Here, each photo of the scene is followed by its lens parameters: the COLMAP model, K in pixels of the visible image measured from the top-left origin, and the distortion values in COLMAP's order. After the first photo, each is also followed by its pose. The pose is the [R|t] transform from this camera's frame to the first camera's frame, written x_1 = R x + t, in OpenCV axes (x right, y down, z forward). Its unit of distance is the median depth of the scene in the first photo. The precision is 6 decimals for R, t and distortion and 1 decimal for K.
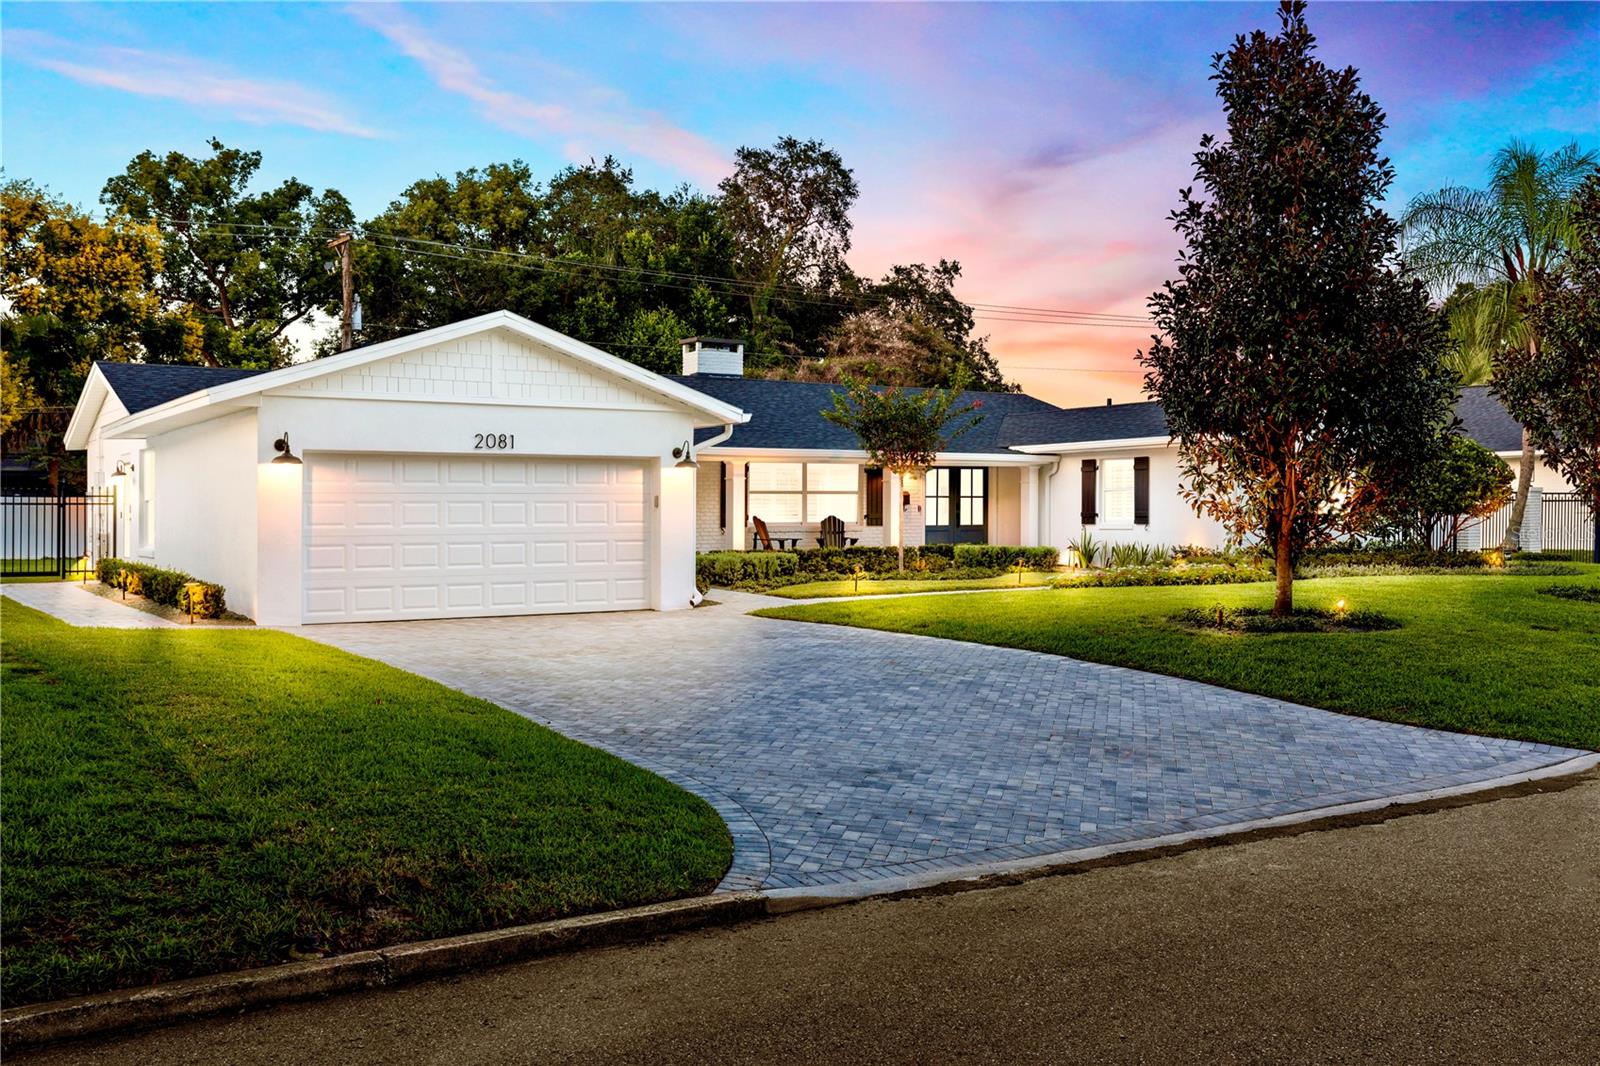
lens RADIAL K [[1514.8, 0, 800.0], [0, 1514.8, 533.0], [0, 0, 1]] dist [0.048832, -0.001721]
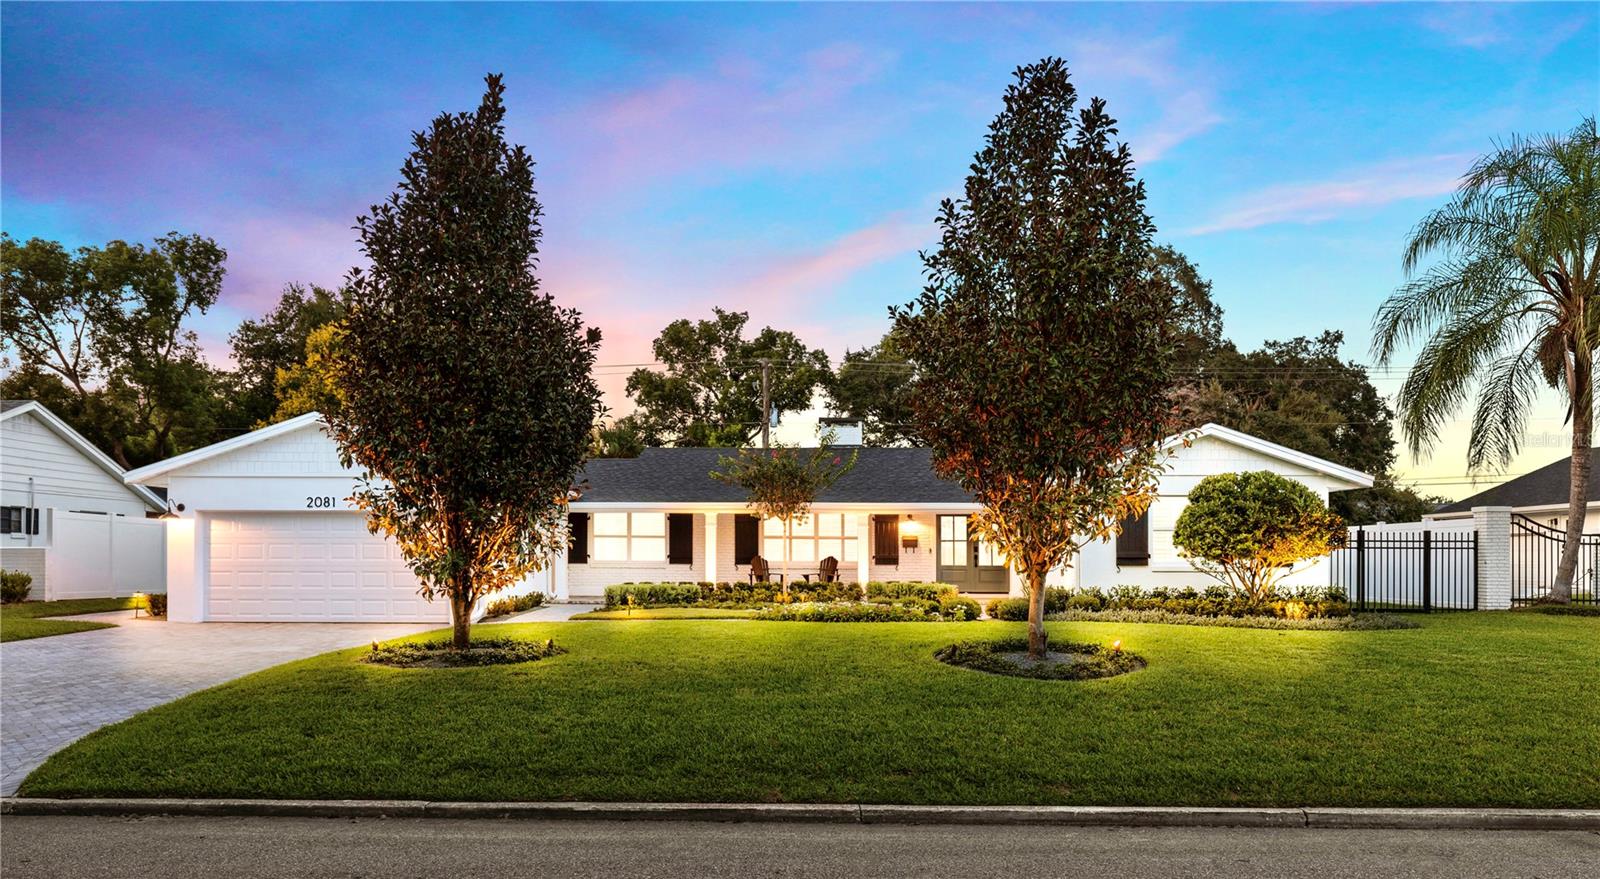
lens RADIAL K [[1091.6, 0, 790.6], [0, 1091.6, 530.3], [0, 0, 1]] dist [0.004752, 0.000698]
pose [[0.827347, -0.006083, -0.561658, 0.490887], [-0.013536, 0.999435, -0.030765, -0.004598], [0.561528, 0.033056, 0.826797, 0.251038]]
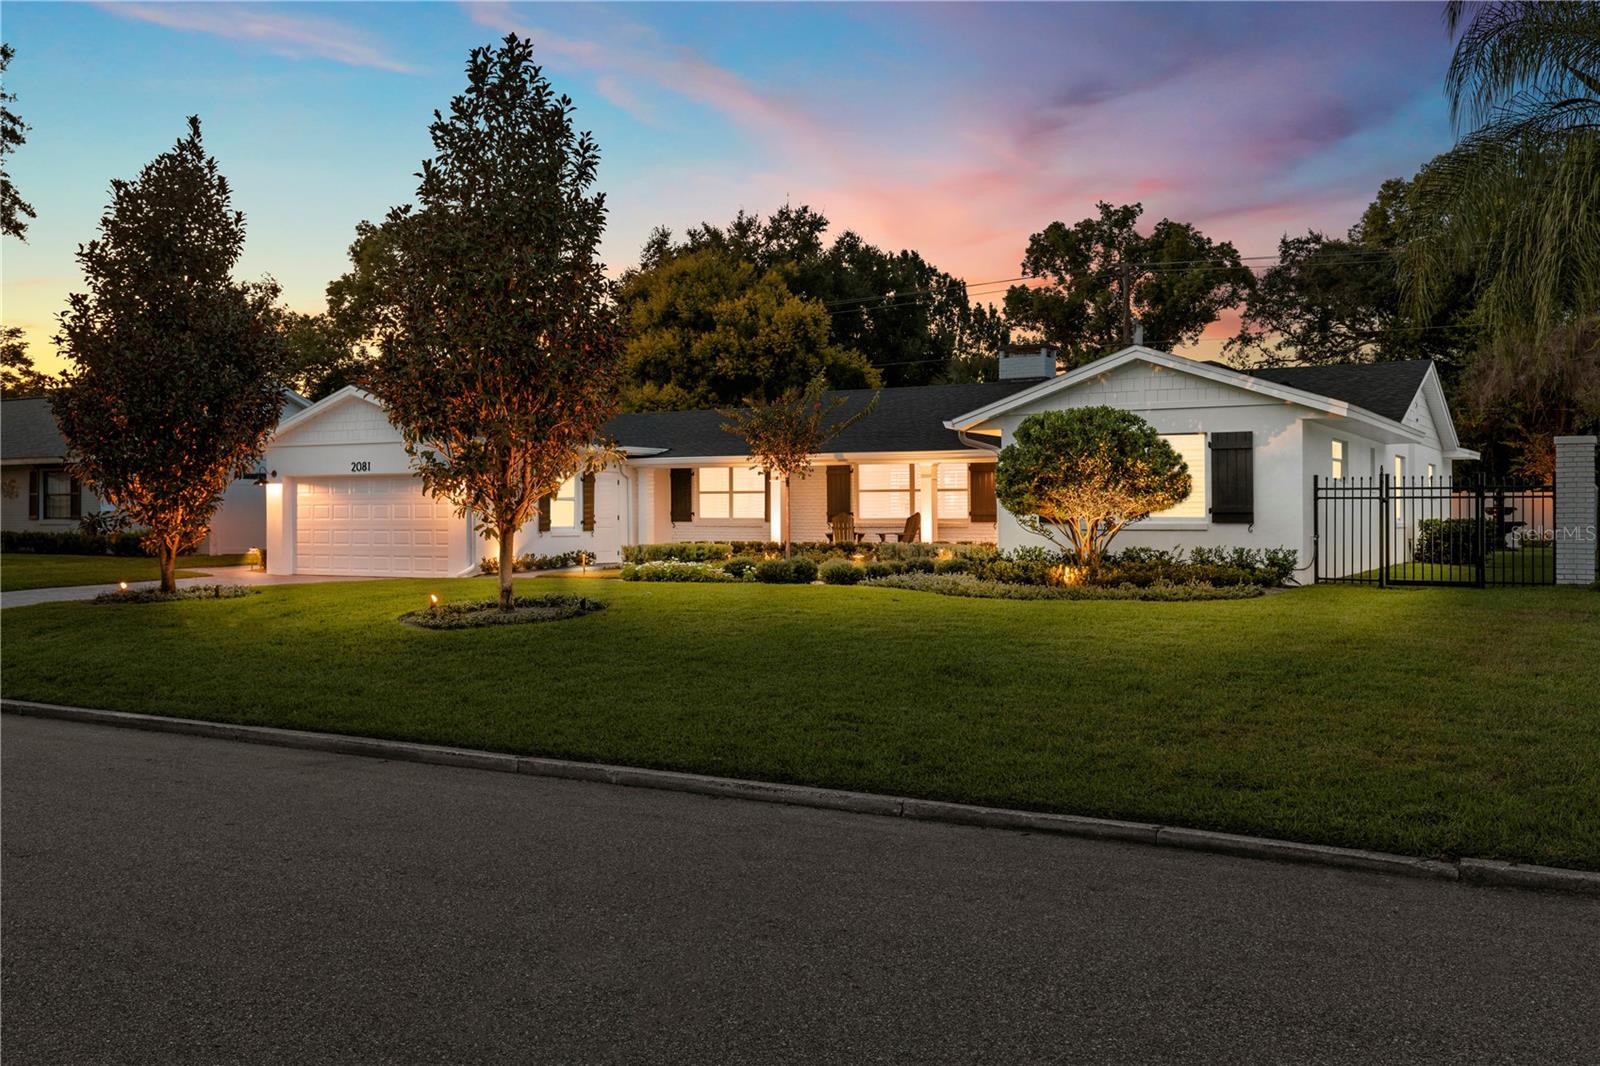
lens RADIAL K [[1379.6, 0, 800.0], [0, 1379.6, 533.0], [0, 0, 1]] dist [0.007254, 0.002571]
pose [[0.452238, 0.016269, -0.891749, 0.847429], [-0.009319, 0.999865, 0.013515, -0.009270], [0.891848, 0.002199, 0.452329, 0.488125]]
